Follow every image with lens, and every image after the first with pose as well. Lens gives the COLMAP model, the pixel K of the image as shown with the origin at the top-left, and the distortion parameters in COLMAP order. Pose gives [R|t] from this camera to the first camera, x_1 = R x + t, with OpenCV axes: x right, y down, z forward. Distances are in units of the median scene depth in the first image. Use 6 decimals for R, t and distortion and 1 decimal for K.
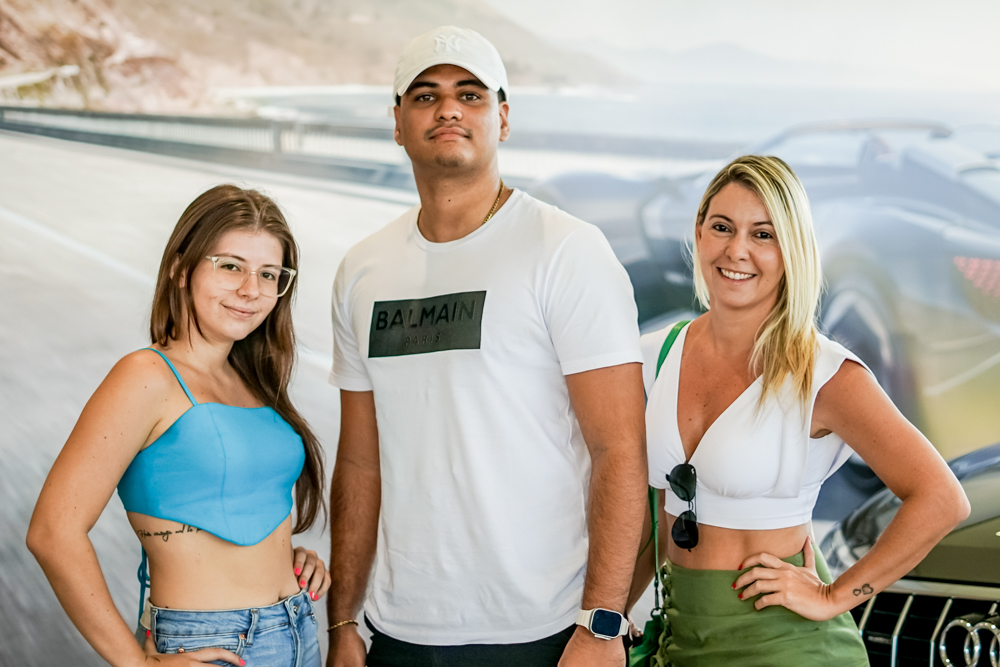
lens RADIAL K [[2245.7, 0, 531.9], [0, 2245.7, 333.2], [0, 0, 1]] dist [0.048953, 0.137767]
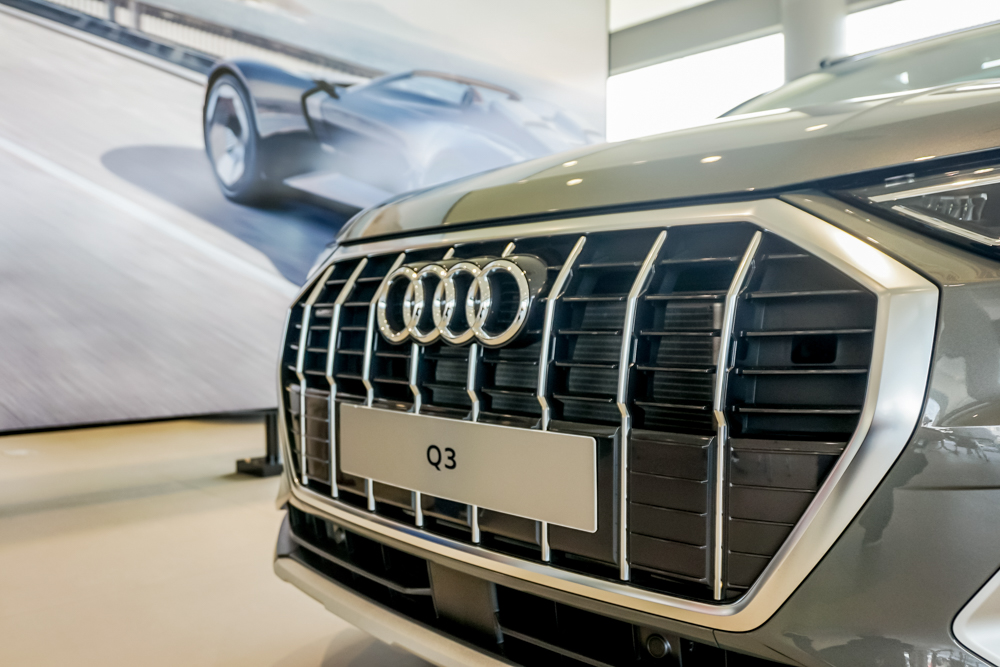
lens RADIAL K [[824.0, 0, 500.0], [0, 824.0, 333.5], [0, 0, 1]] dist [-0.015498, 0.004266]
pose [[0.990357, 0.052496, 0.128207, 0.129473], [-0.054111, 0.998493, 0.009149, 0.099897], [-0.127534, -0.015999, 0.991705, 0.502667]]
